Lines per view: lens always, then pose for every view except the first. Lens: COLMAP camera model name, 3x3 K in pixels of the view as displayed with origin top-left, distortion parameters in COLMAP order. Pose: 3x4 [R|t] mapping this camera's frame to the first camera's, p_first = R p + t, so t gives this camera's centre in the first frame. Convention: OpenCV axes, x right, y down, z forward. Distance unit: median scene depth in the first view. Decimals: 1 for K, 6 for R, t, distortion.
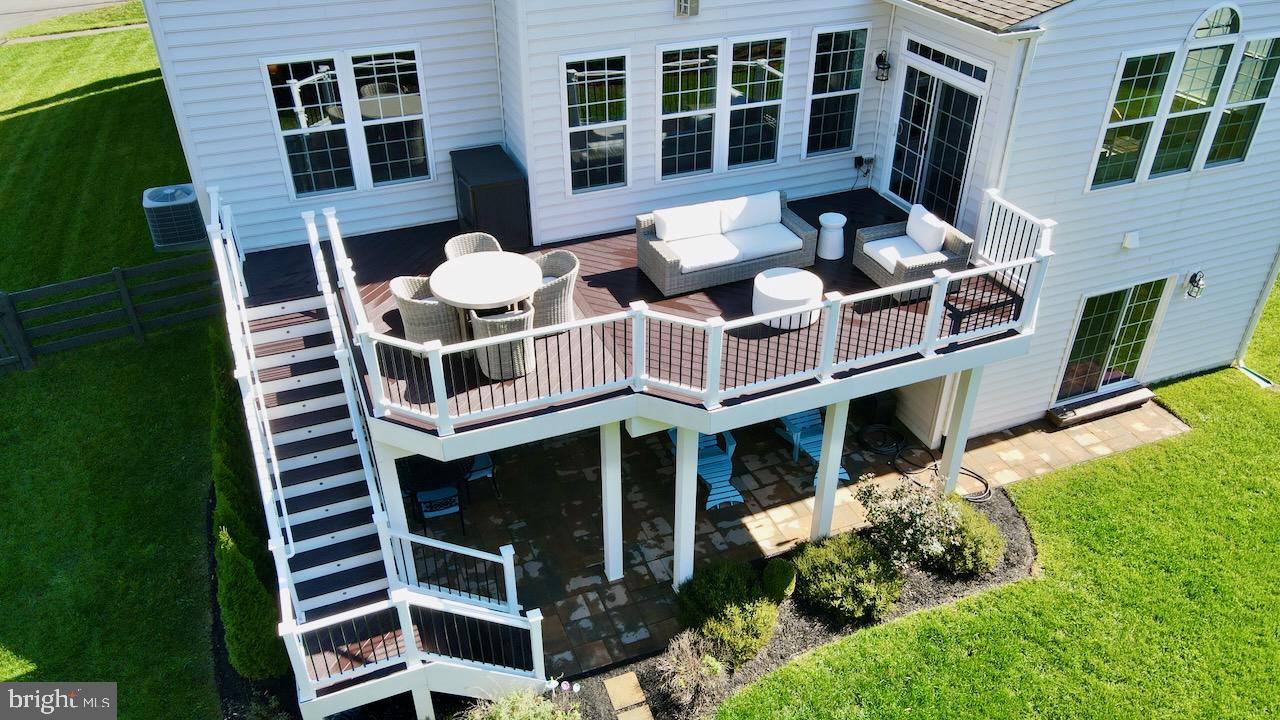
lens RADIAL K [[956.5, 0, 640.0], [0, 956.5, 360.0], [0, 0, 1]] dist [0.017156, -0.000125]
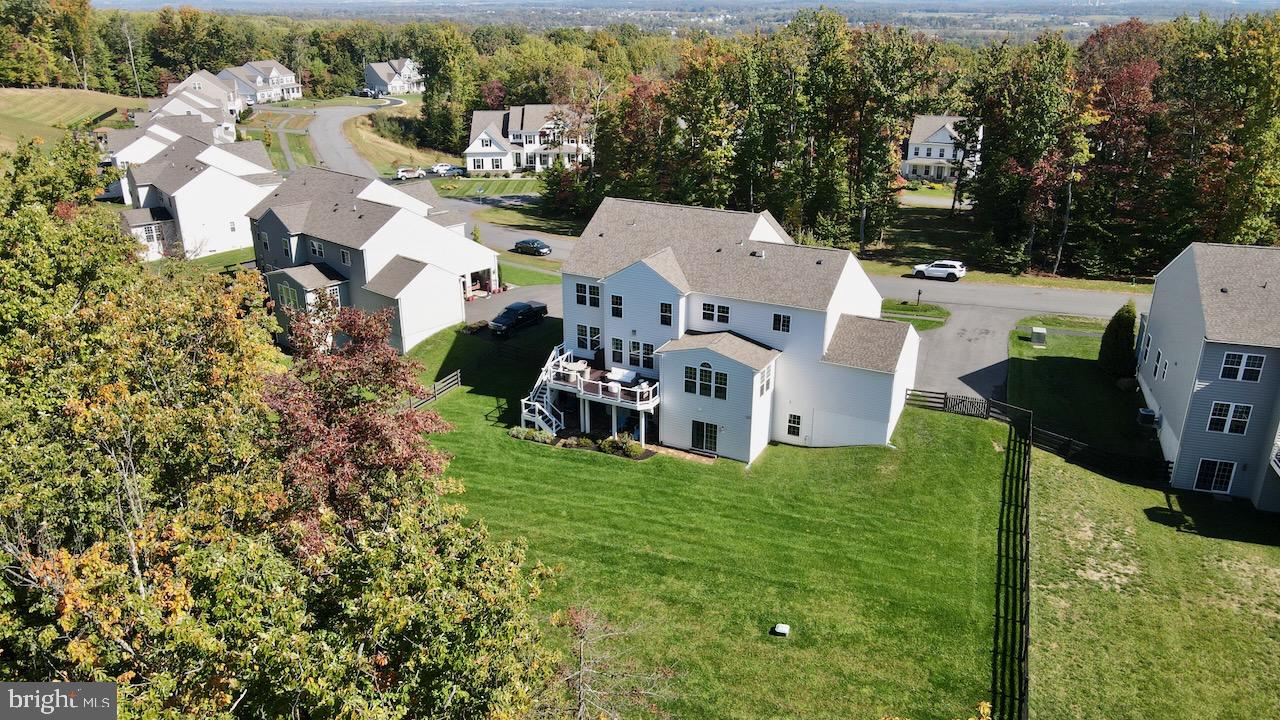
lens RADIAL K [[951.5, 0, 639.5], [0, 951.5, 377.5], [0, 0, 1]] dist [-0.013729, 0.048832]
pose [[0.653962, 0.286049, -0.700365, 3.624132], [-0.415352, 0.909513, -0.016362, -0.078990], [0.632311, 0.301598, 0.713598, -2.499050]]
